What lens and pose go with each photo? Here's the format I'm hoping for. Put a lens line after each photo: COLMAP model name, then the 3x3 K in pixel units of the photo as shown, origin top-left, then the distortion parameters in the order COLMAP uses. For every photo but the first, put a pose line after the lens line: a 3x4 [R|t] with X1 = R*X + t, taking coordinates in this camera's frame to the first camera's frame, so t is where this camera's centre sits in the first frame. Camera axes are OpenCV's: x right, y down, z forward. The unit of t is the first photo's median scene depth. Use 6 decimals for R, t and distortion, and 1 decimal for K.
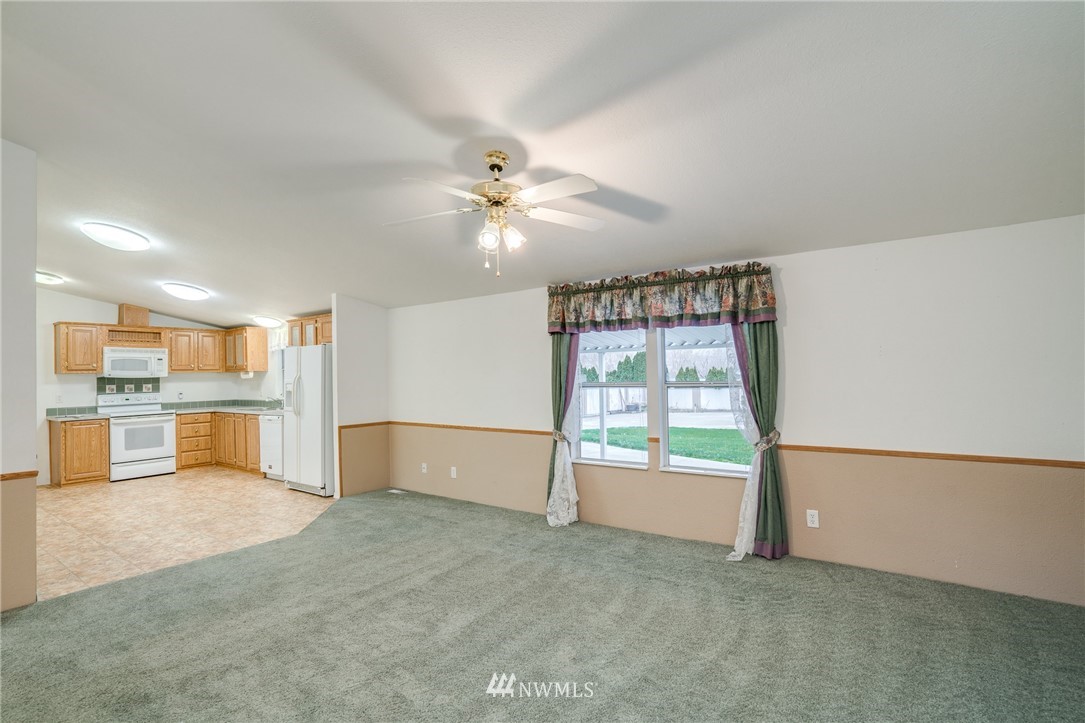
lens RADIAL K [[529.0, 0, 535.9], [0, 529.0, 365.1], [0, 0, 1]] dist [-0.014646, 0.001697]
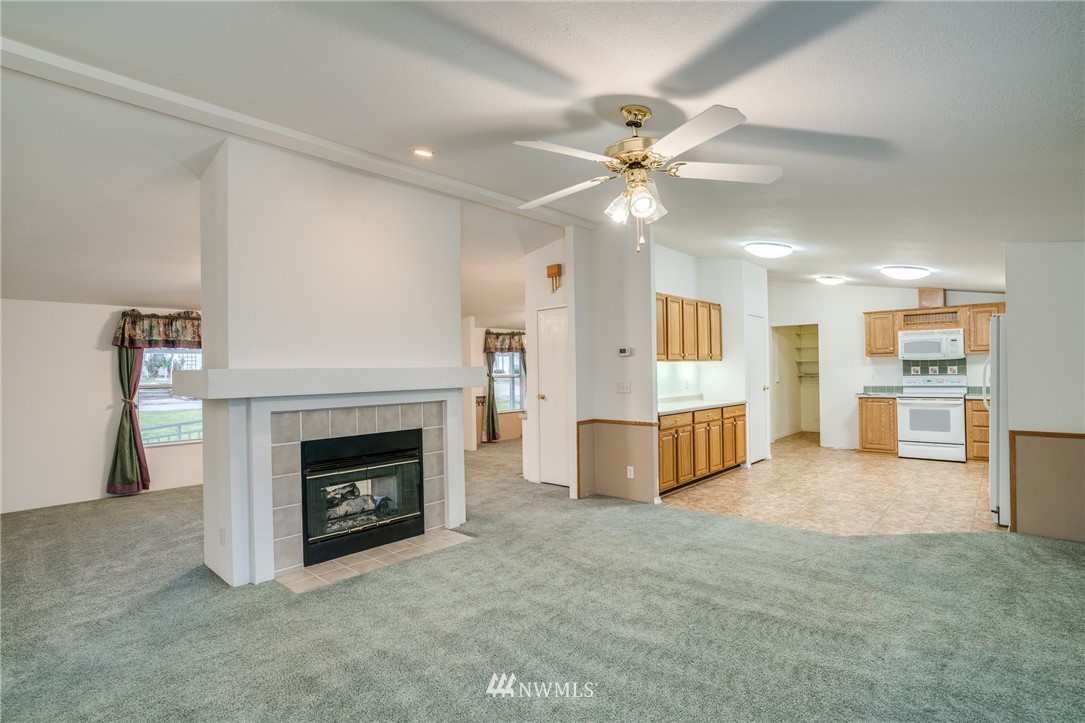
lens RADIAL K [[529.0, 0, 542.7], [0, 529.0, 366.5], [0, 0, 1]] dist [-0.014646, 0.001697]
pose [[-0.087037, 0.011924, -0.996134, 0.307905], [0.037470, 0.999260, 0.008688, 0.000551], [0.995500, -0.036569, -0.087419, 0.359564]]
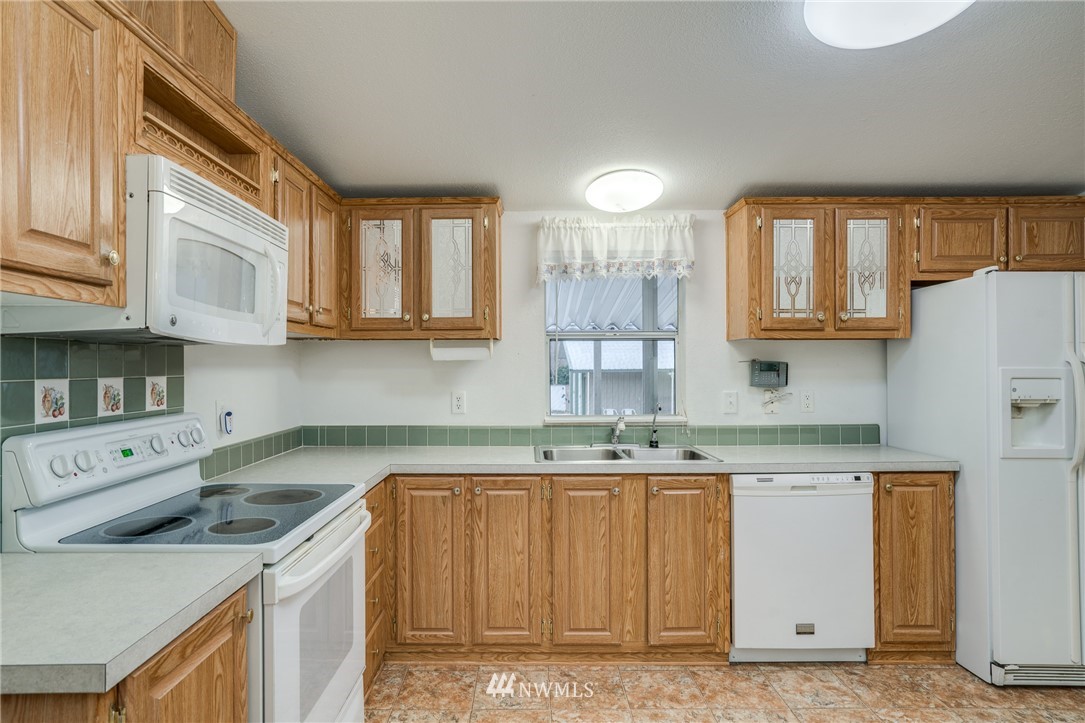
lens RADIAL K [[615.3, 0, 532.8], [0, 615.3, 364.5], [0, 0, 1]] dist [-0.016106, 0.000650]
pose [[0.800582, 0.020296, 0.598880, -0.825076], [-0.026752, 0.999640, 0.001883, 0.029088], [-0.598626, -0.017529, 0.800837, 0.753737]]
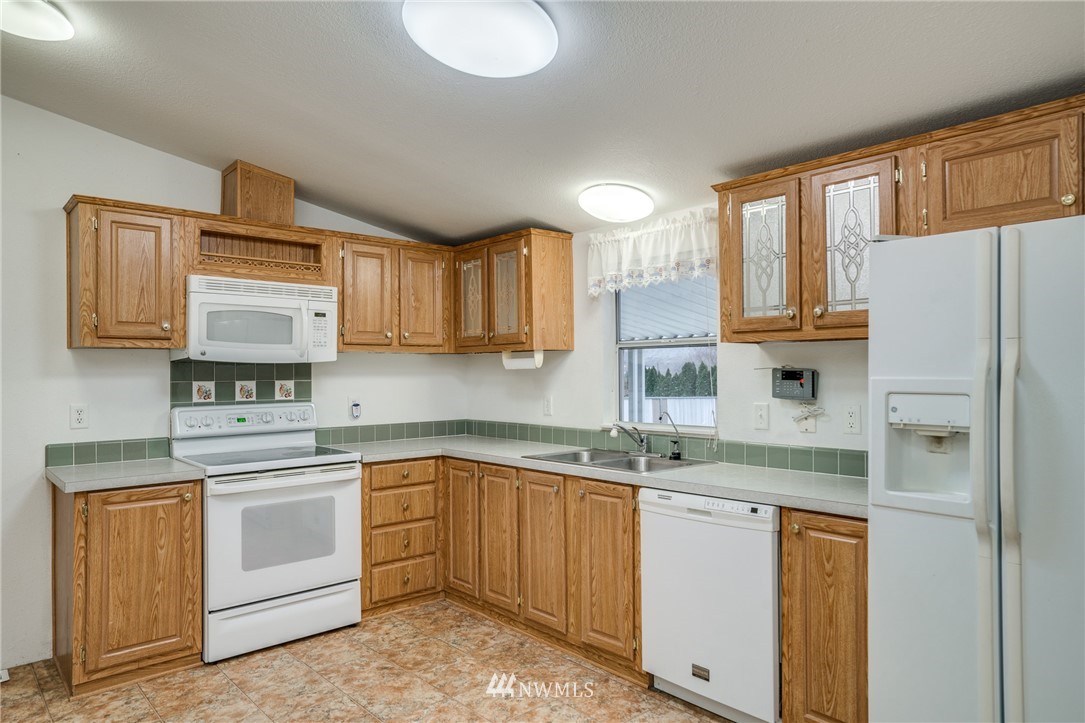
lens RADIAL K [[689.0, 0, 539.1], [0, 689.0, 363.2], [0, 0, 1]] dist [-0.002523, 0.005481]
pose [[0.981033, 0.013454, -0.193372, -0.491073], [-0.011551, 0.999873, 0.010962, 0.017334], [0.193495, -0.008520, 0.981064, 0.575895]]
